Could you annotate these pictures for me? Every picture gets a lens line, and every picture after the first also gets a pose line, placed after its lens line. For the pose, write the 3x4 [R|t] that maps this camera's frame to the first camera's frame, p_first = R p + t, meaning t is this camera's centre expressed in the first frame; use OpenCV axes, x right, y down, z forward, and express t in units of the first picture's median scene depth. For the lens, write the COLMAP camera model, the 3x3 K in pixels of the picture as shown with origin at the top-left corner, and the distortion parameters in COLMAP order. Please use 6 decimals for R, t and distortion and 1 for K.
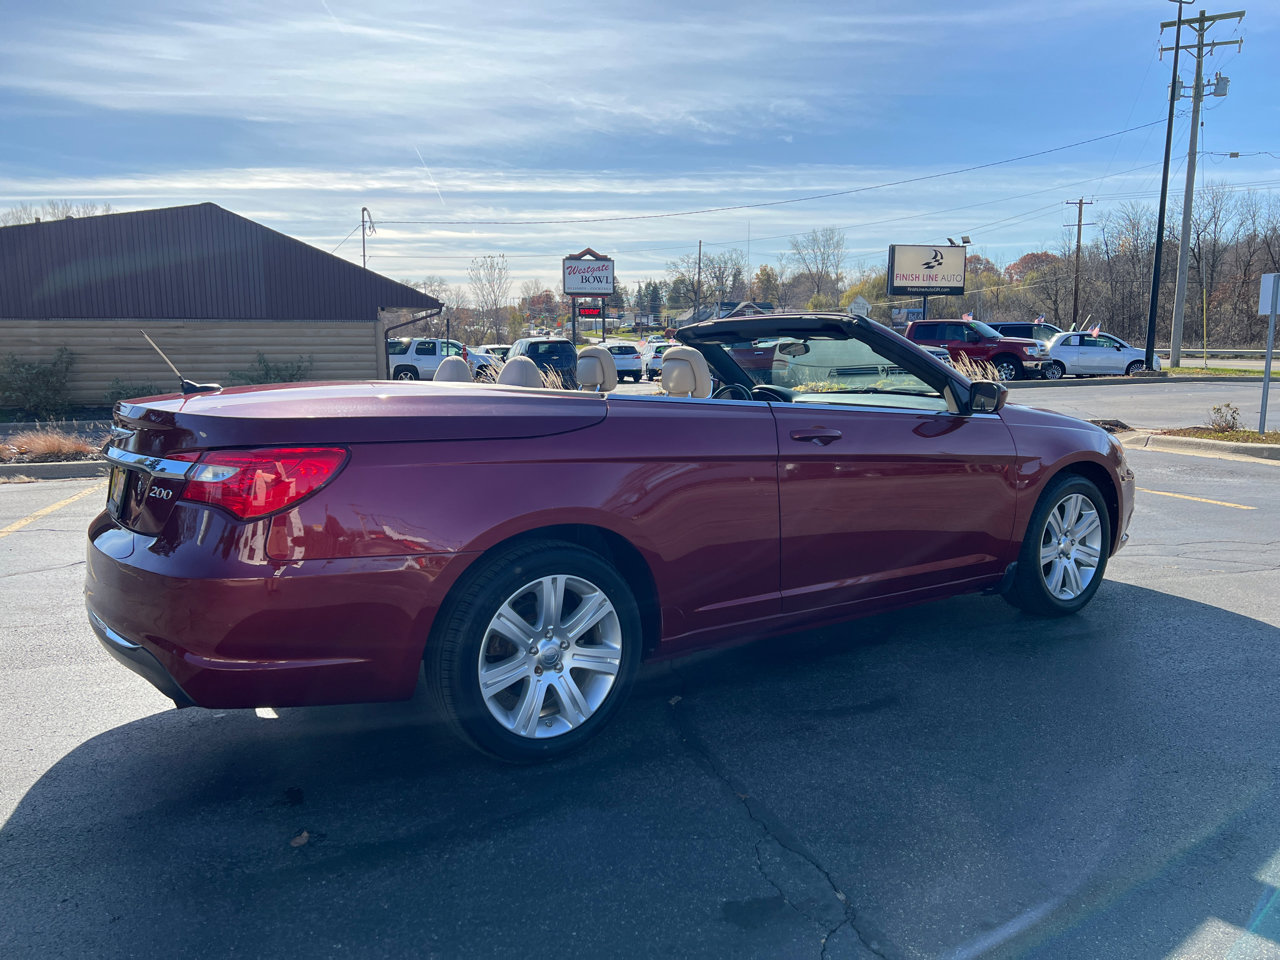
lens RADIAL K [[961.6, 0, 638.6], [0, 961.6, 499.4], [0, 0, 1]] dist [0.072949, -0.083321]
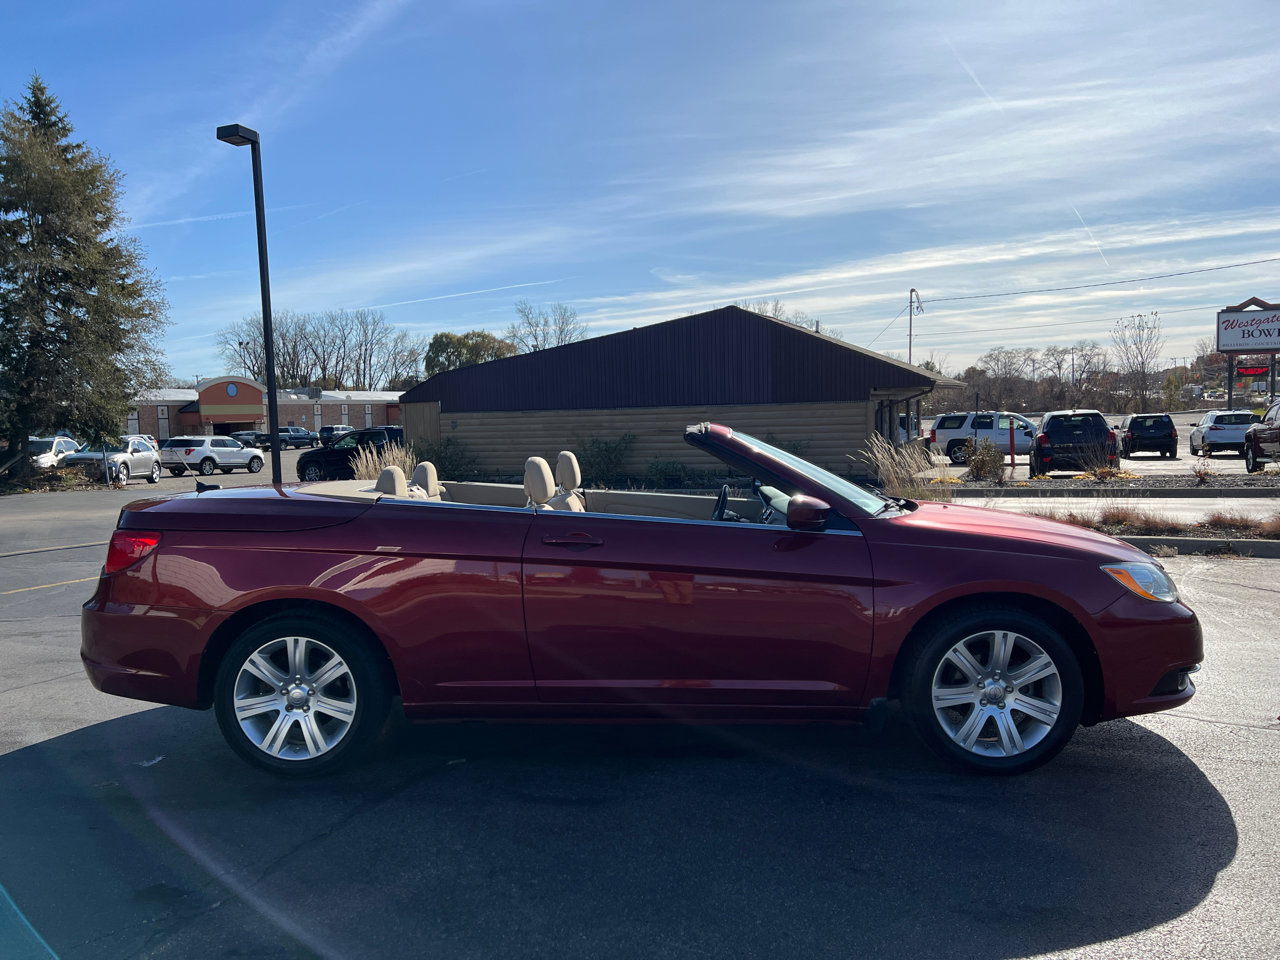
lens RADIAL K [[964.6, 0, 642.6], [0, 964.6, 491.6], [0, 0, 1]] dist [0.063523, -0.059794]
pose [[0.796519, 0.031561, -0.603789, 0.066184], [-0.078476, 0.995586, -0.051486, -0.005395], [0.599499, 0.088393, 0.795480, 0.011966]]
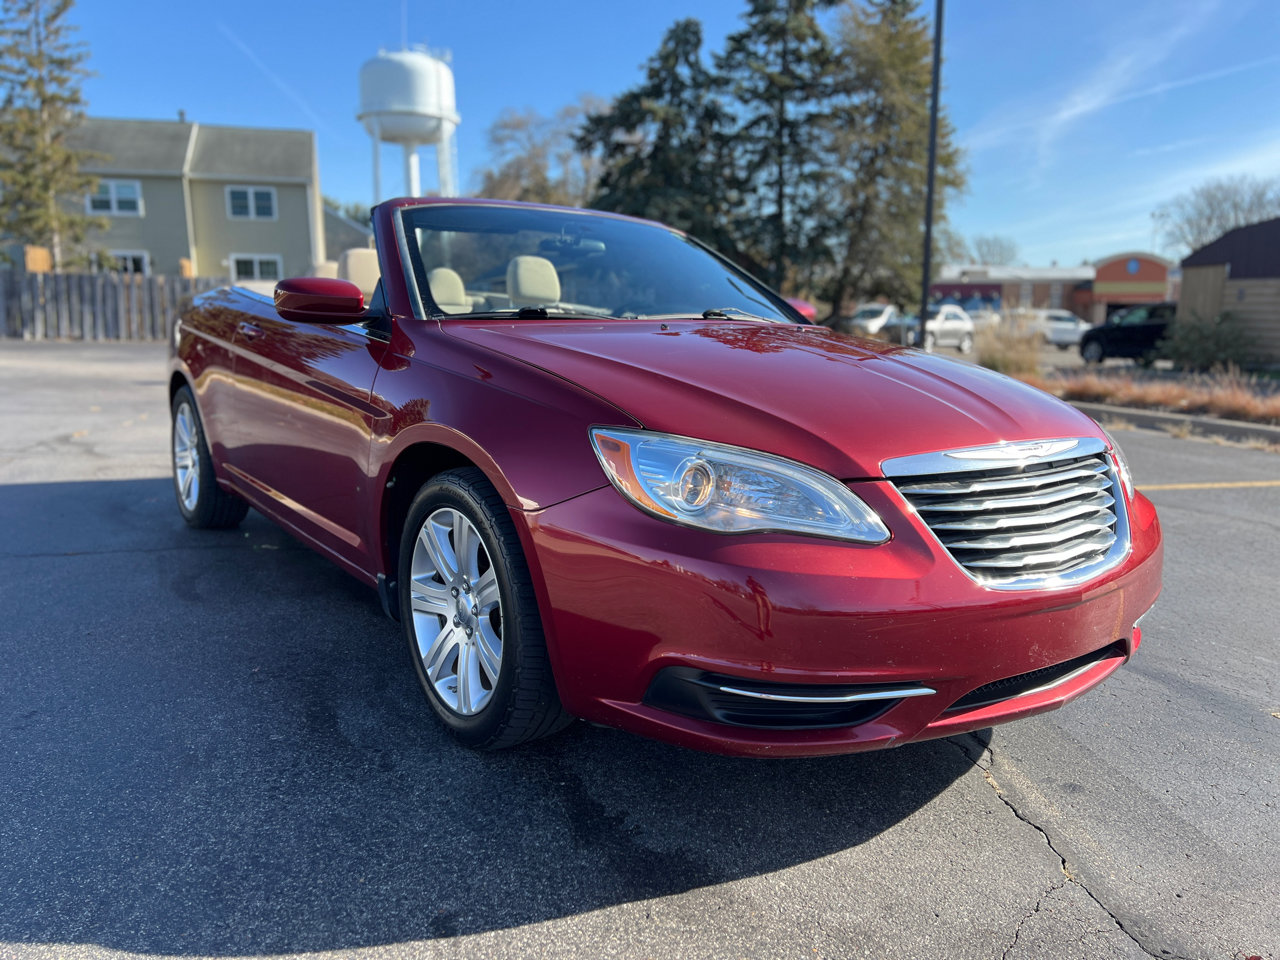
lens RADIAL K [[963.4, 0, 645.0], [0, 963.4, 488.3], [0, 0, 1]] dist [0.072748, -0.074552]
pose [[-0.010776, 0.183675, -0.982928, 0.087326], [-0.175214, 0.967430, 0.182700, -0.012429], [0.984471, 0.174192, 0.021757, 0.111509]]
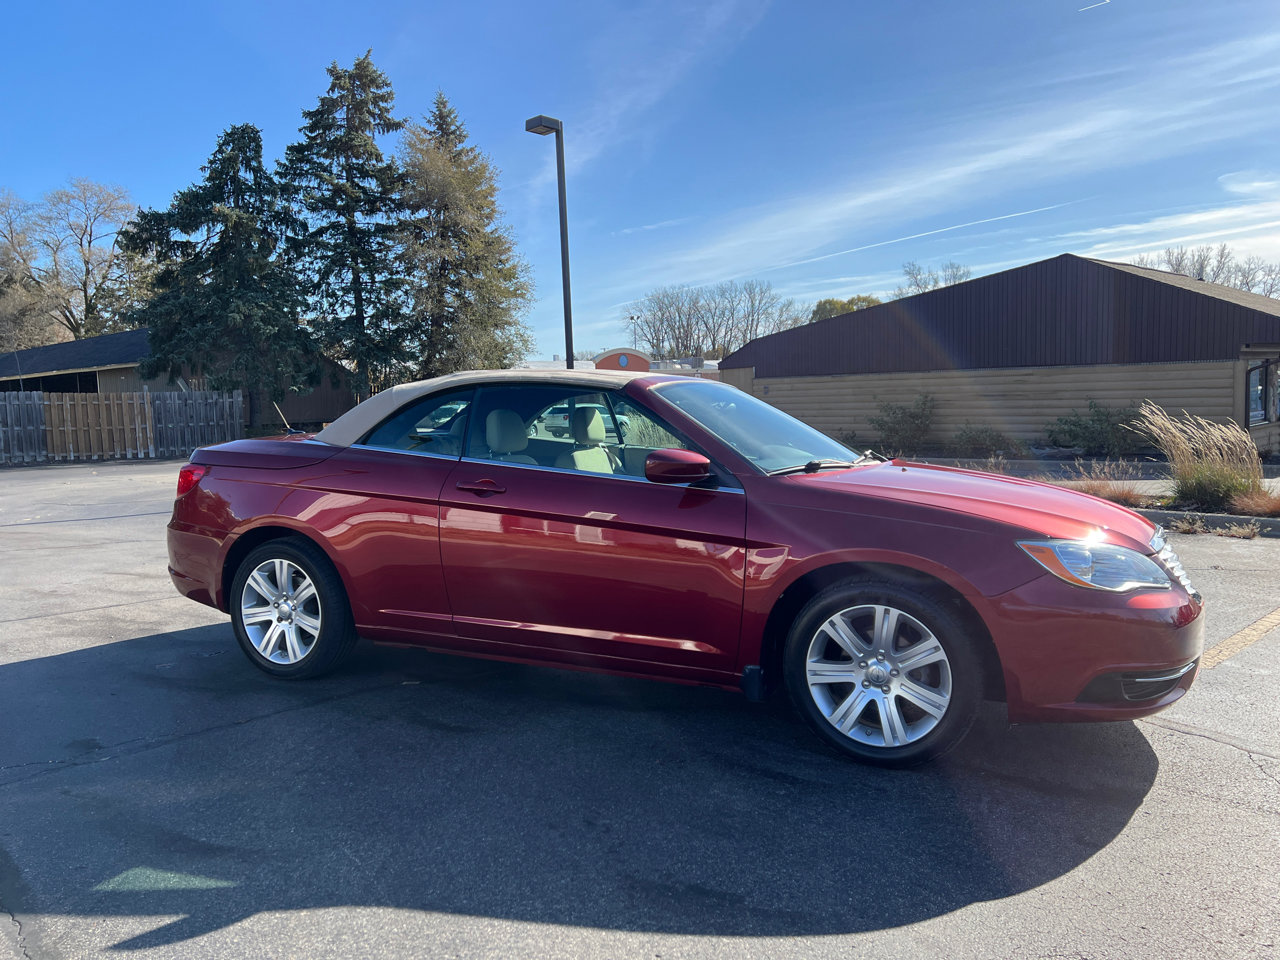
lens RADIAL K [[964.6, 0, 642.6], [0, 964.6, 491.6], [0, 0, 1]] dist [0.063523, -0.059794]
pose [[0.491867, 0.078607, -0.867115, 0.093633], [-0.120652, 0.992461, 0.021531, -0.008101], [0.862270, 0.094029, 0.497643, 0.042754]]
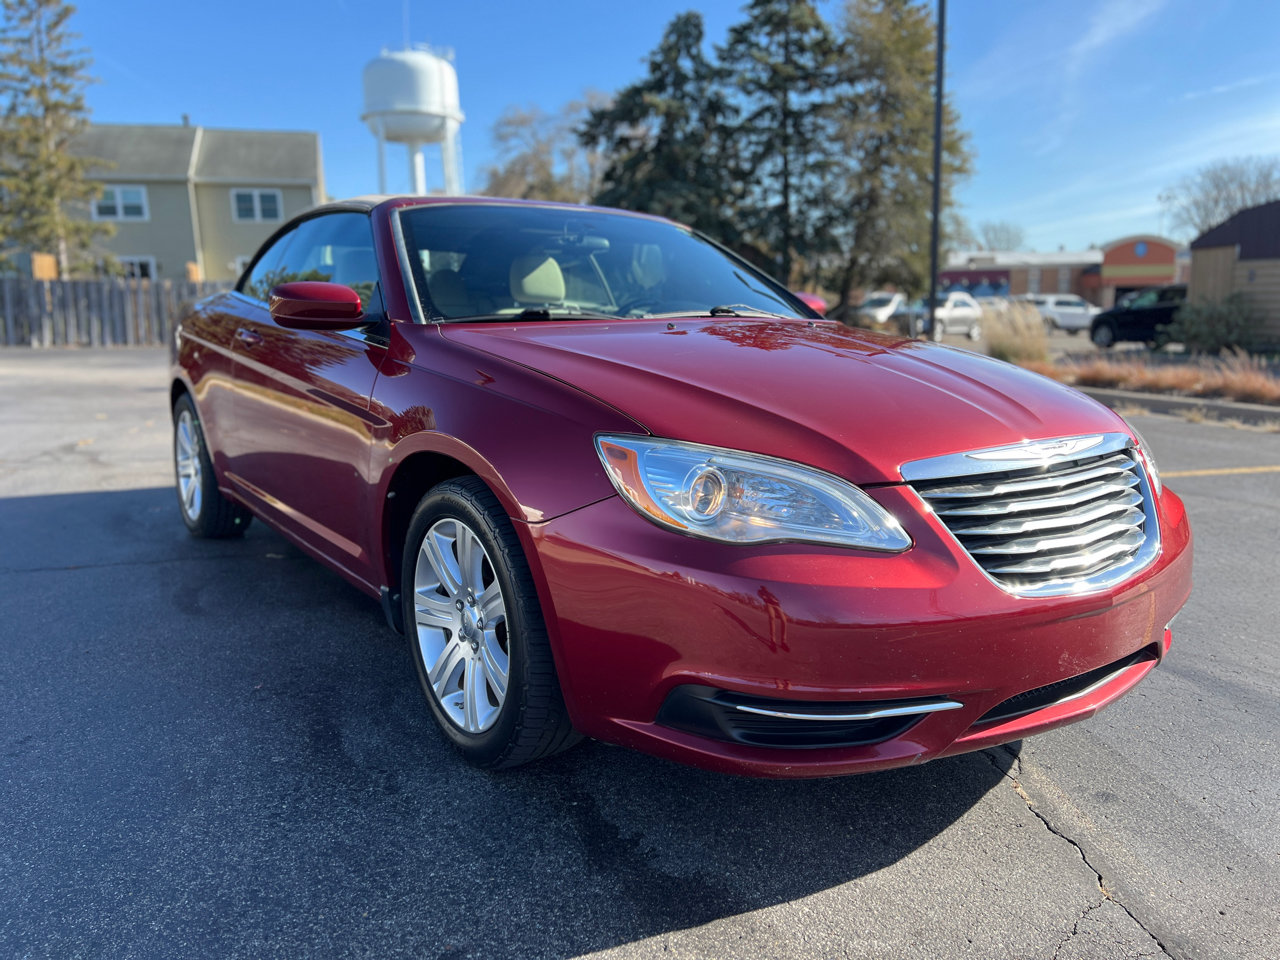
lens RADIAL K [[964.6, 0, 652.5], [0, 964.6, 477.1], [0, 0, 1]] dist [0.067684, -0.069065]
pose [[-0.010644, 0.179424, -0.983714, 0.085330], [-0.154265, 0.971698, 0.178902, -0.012788], [0.987972, 0.153656, 0.017336, 0.111568]]
